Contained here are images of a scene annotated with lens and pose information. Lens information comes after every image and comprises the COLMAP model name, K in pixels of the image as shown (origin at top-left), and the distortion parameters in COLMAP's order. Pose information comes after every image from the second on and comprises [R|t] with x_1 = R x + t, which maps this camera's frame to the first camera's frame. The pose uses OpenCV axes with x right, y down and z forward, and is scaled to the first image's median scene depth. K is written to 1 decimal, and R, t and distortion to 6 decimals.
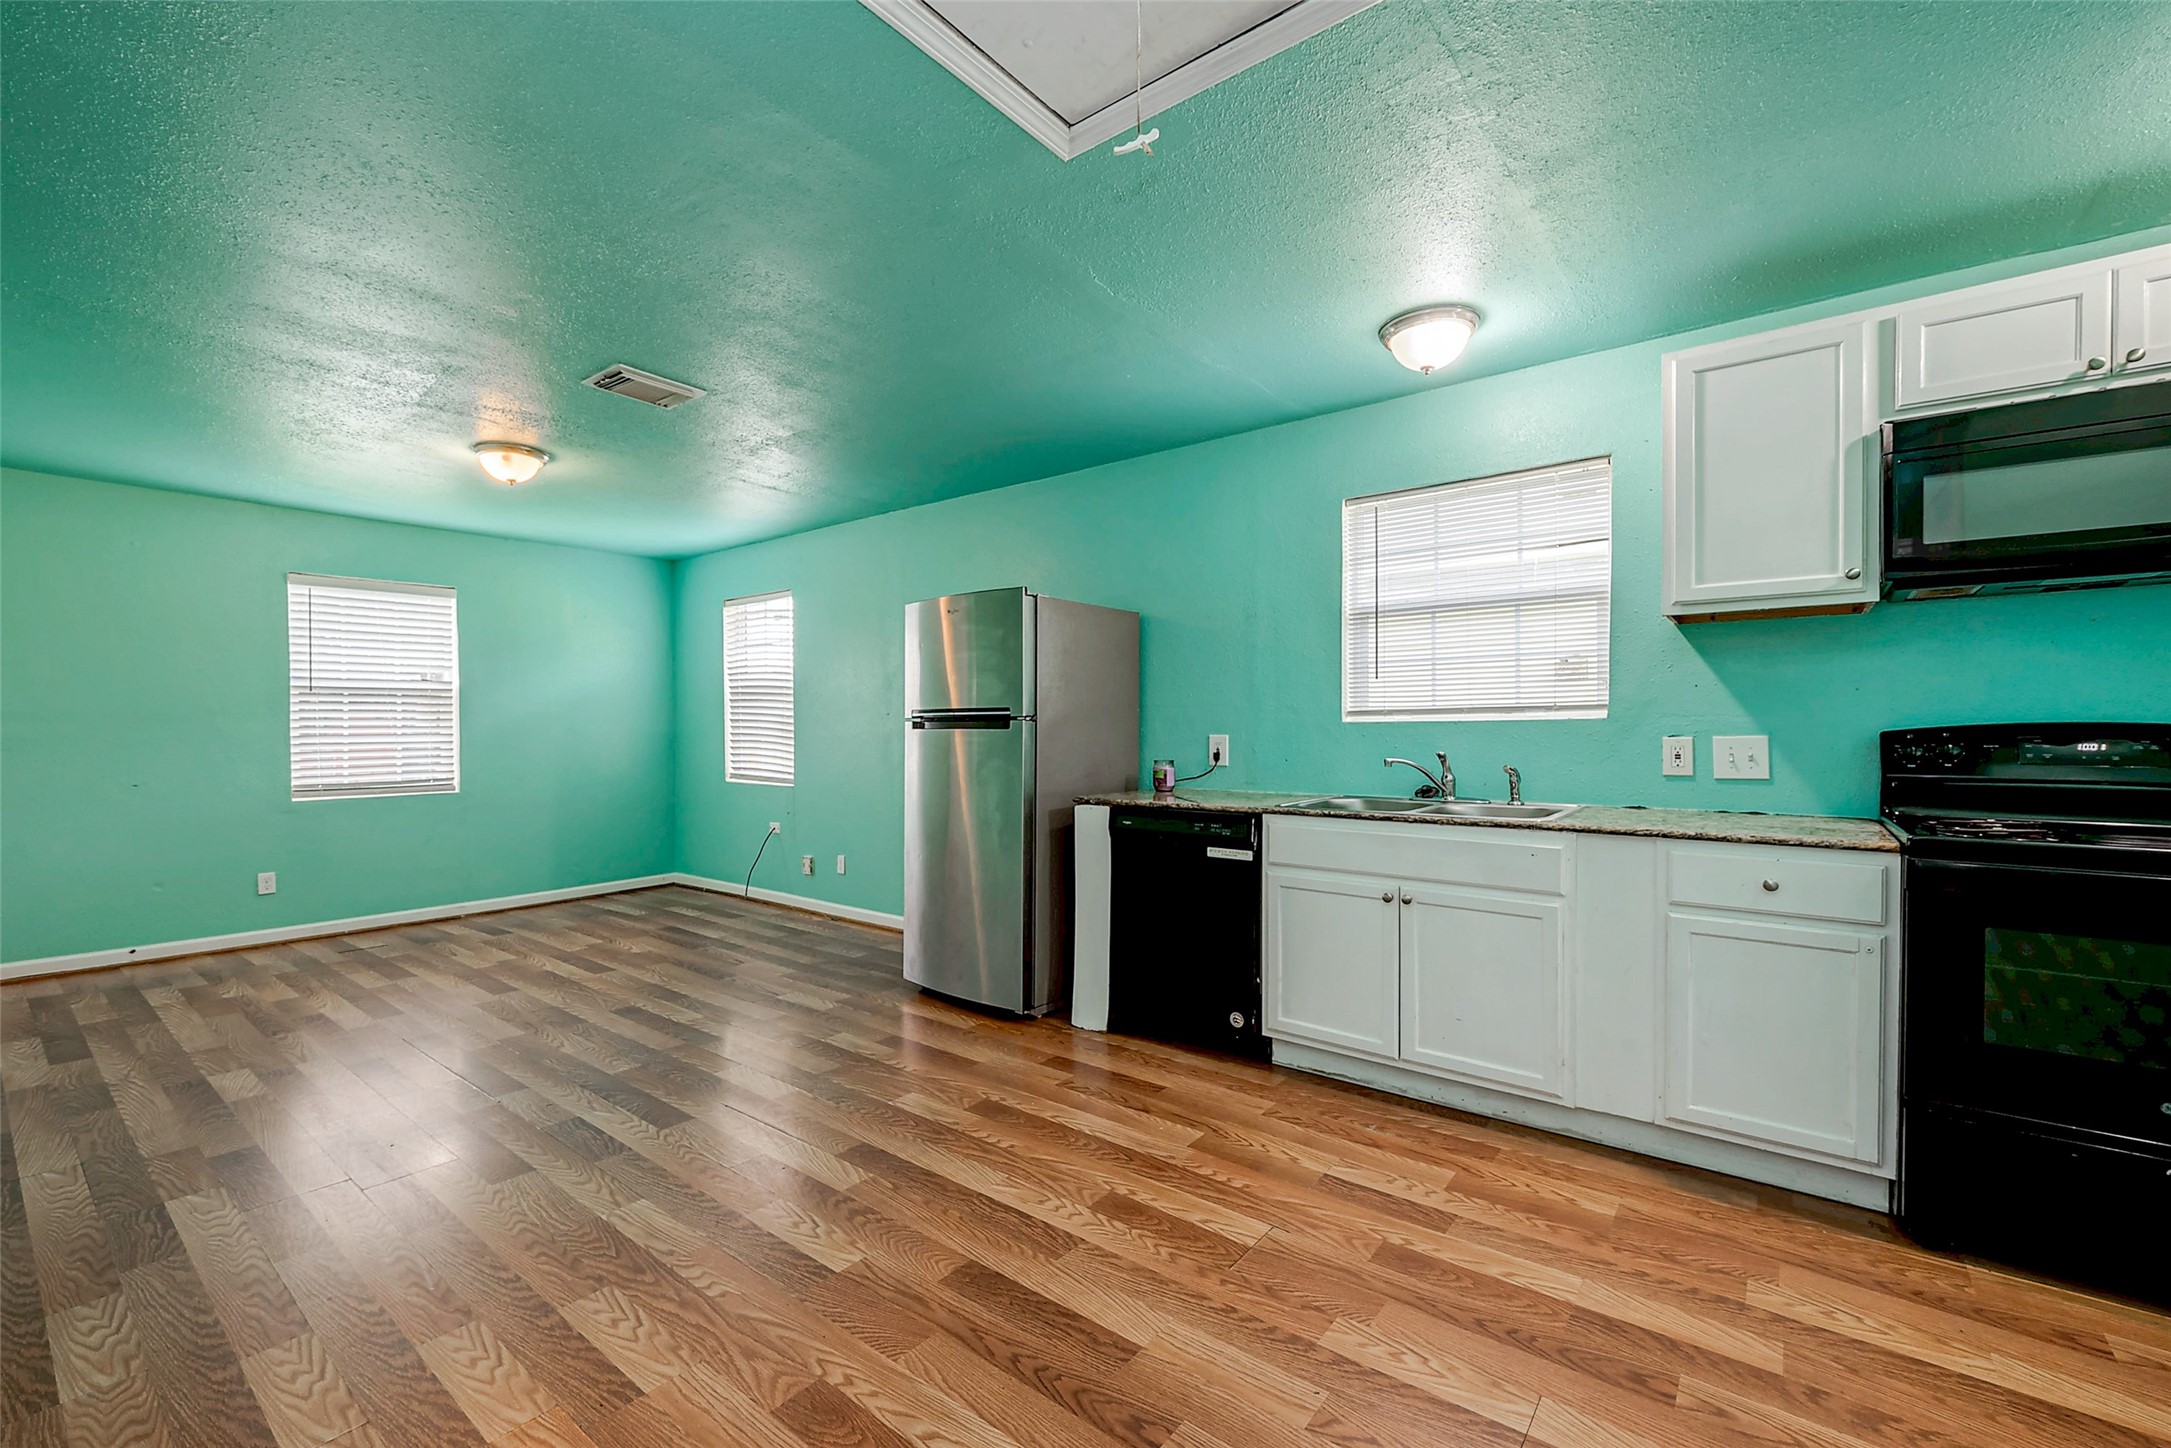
lens RADIAL K [[870.7, 0, 1094.0], [0, 870.7, 732.1], [0, 0, 1]] dist [-0.001852, -0.000856]
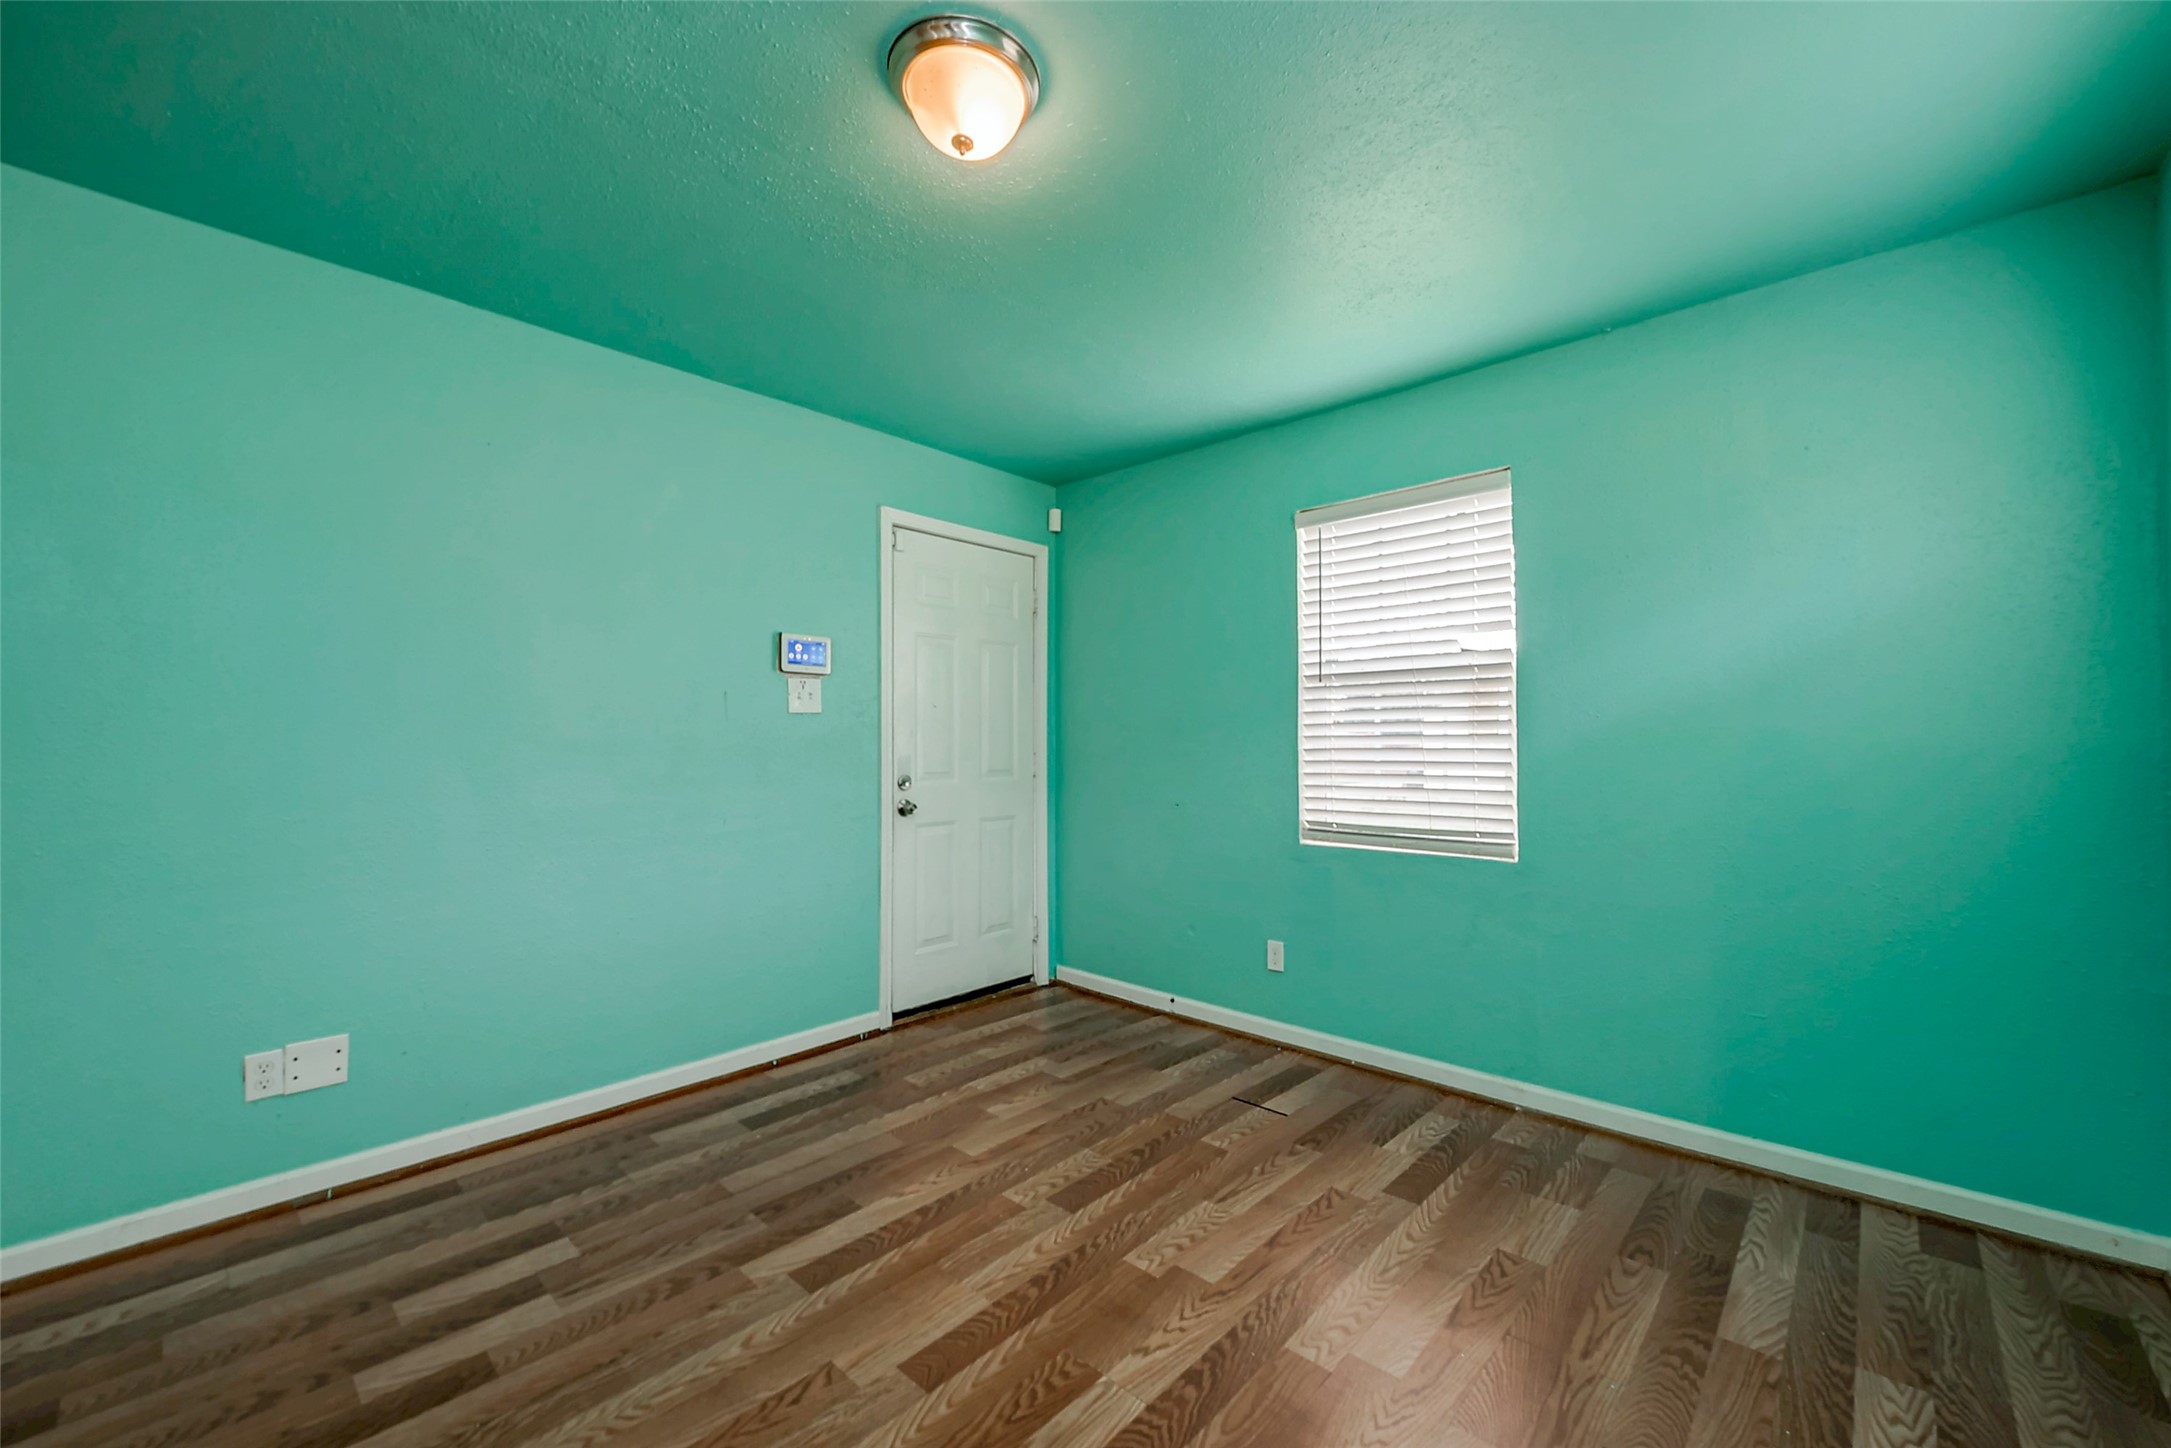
lens RADIAL K [[870.7, 0, 1124.2], [0, 870.7, 747.6], [0, 0, 1]] dist [-0.001852, -0.000856]
pose [[-0.080165, 0.013349, -0.996692, -0.344897], [-0.007221, 0.999876, 0.013972, -0.008182], [0.996755, 0.008317, -0.080059, 1.412654]]
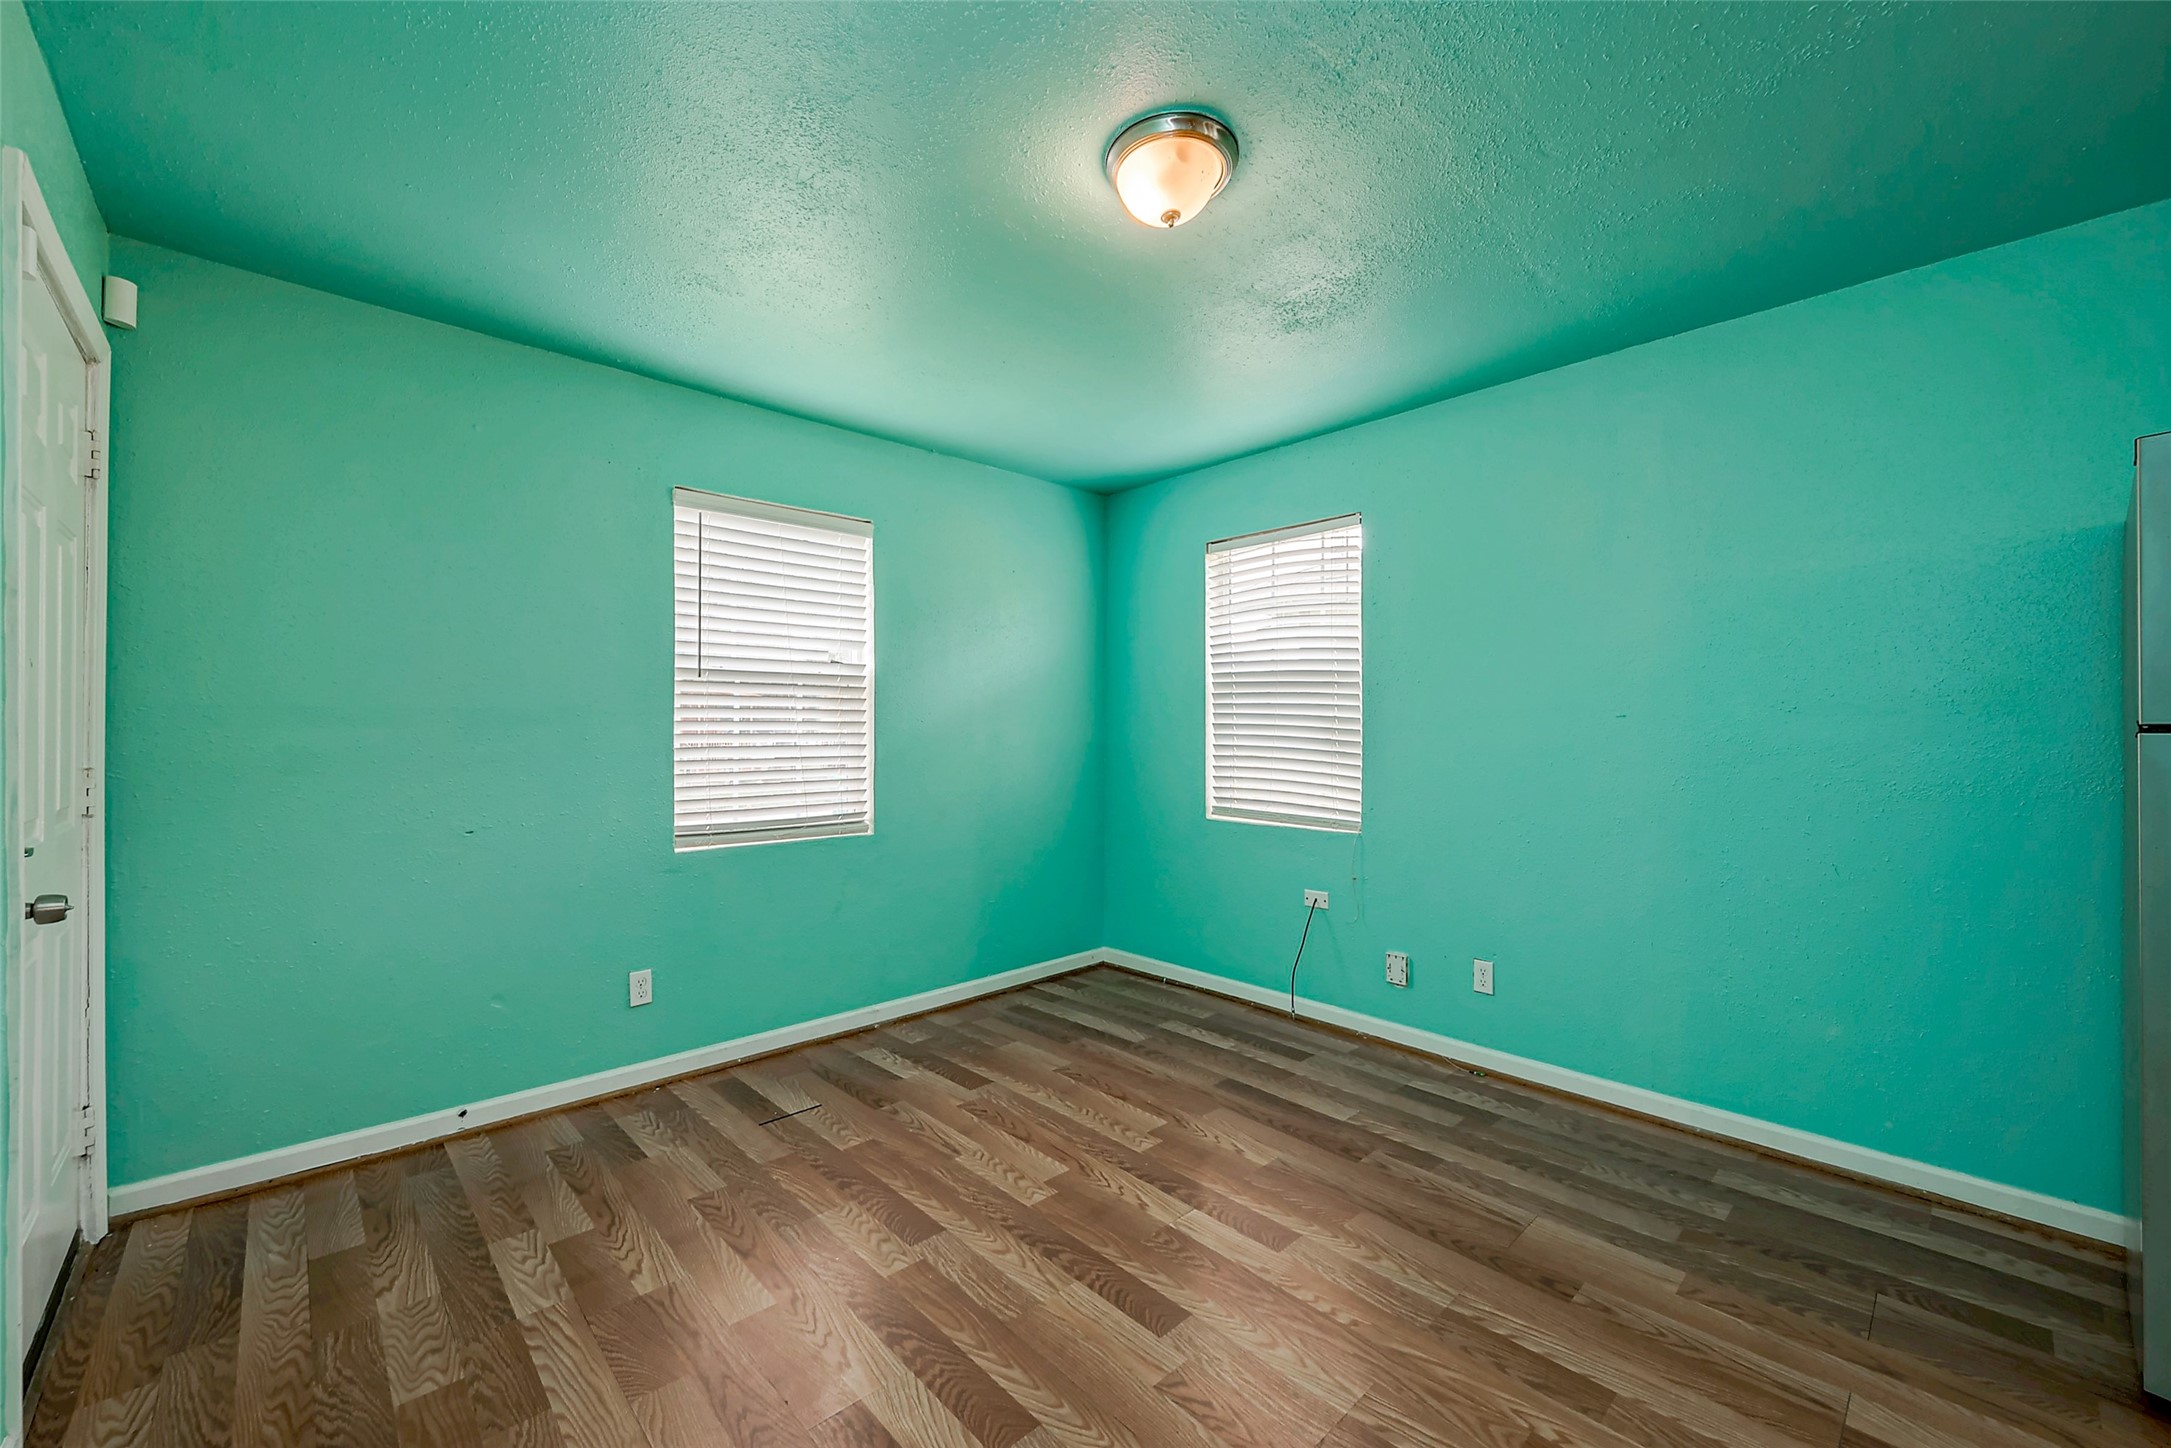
lens RADIAL K [[870.7, 0, 1075.9], [0, 870.7, 719.8], [0, 0, 1]] dist [-0.001852, -0.000856]
pose [[0.985052, 0.008800, -0.172034, -0.812347], [-0.009960, 0.999933, -0.005882, -0.025371], [0.171970, 0.007507, 0.985074, 0.660458]]
